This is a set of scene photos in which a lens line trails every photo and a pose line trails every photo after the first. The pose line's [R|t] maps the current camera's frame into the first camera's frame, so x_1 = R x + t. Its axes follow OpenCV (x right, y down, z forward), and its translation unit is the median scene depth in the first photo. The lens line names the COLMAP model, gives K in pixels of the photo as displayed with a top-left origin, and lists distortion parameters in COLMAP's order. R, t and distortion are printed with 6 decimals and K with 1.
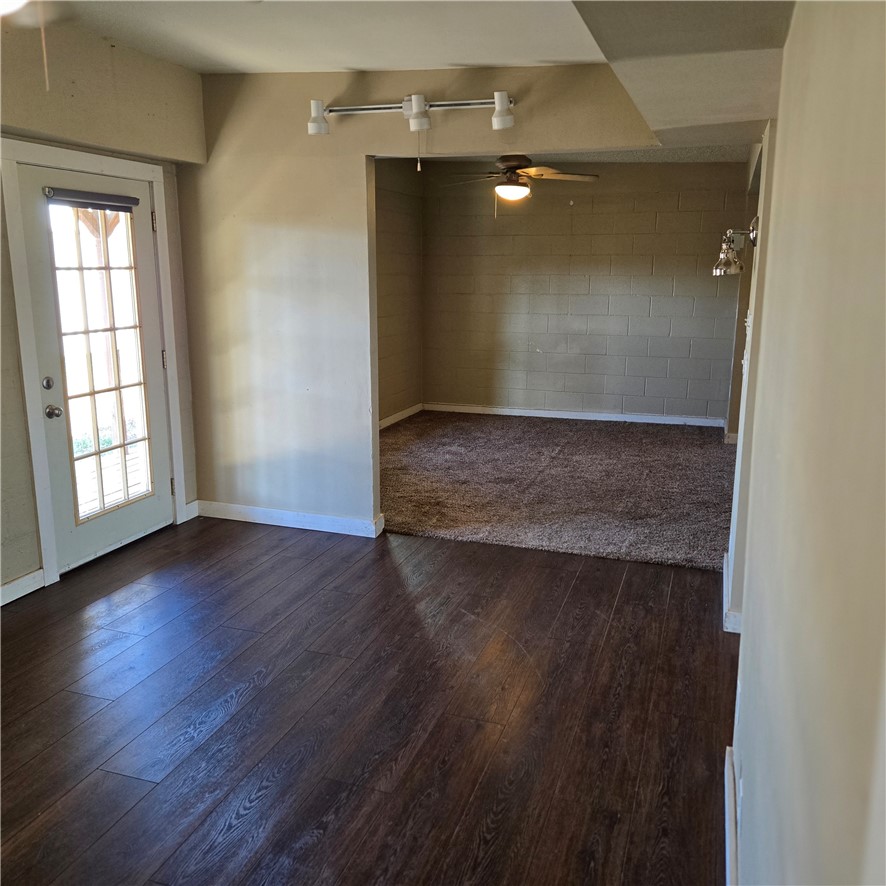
lens RADIAL K [[794.2, 0, 454.0], [0, 794.2, 423.2], [0, 0, 1]] dist [0.038665, -0.022250]
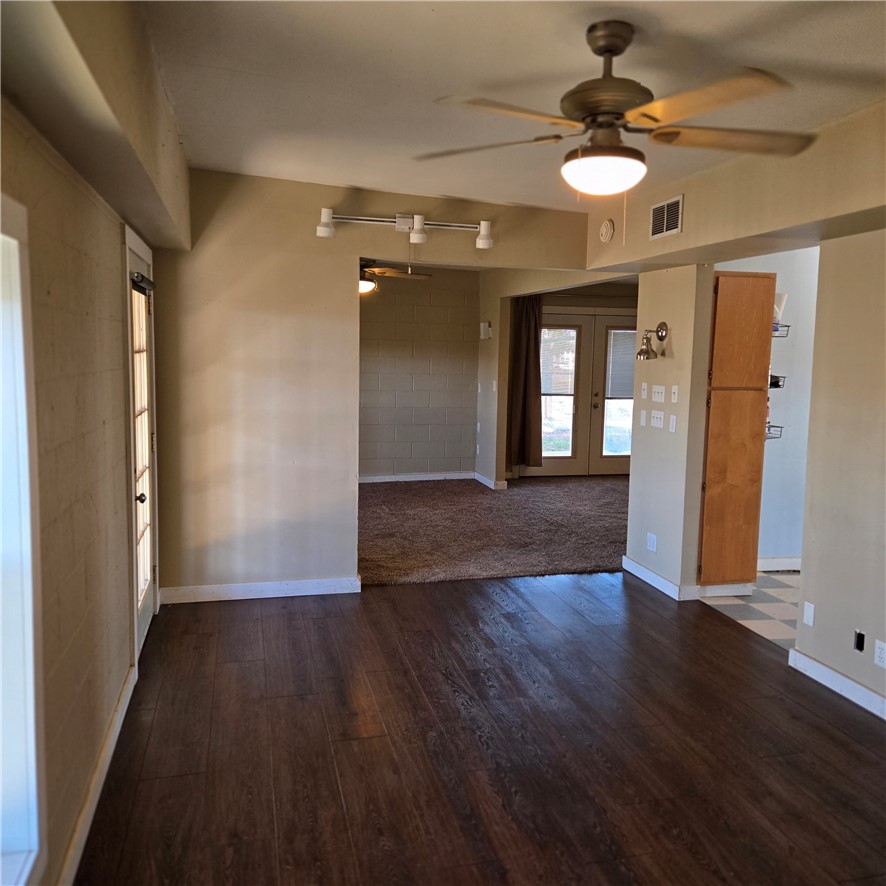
lens RADIAL K [[794.2, 0, 454.0], [0, 794.2, 423.2], [0, 0, 1]] dist [0.038665, -0.022250]
pose [[0.832187, -0.043693, 0.552771, -0.598606], [0.095808, 0.993227, -0.065729, -0.003994], [-0.546156, 0.107658, 0.830737, -0.016773]]
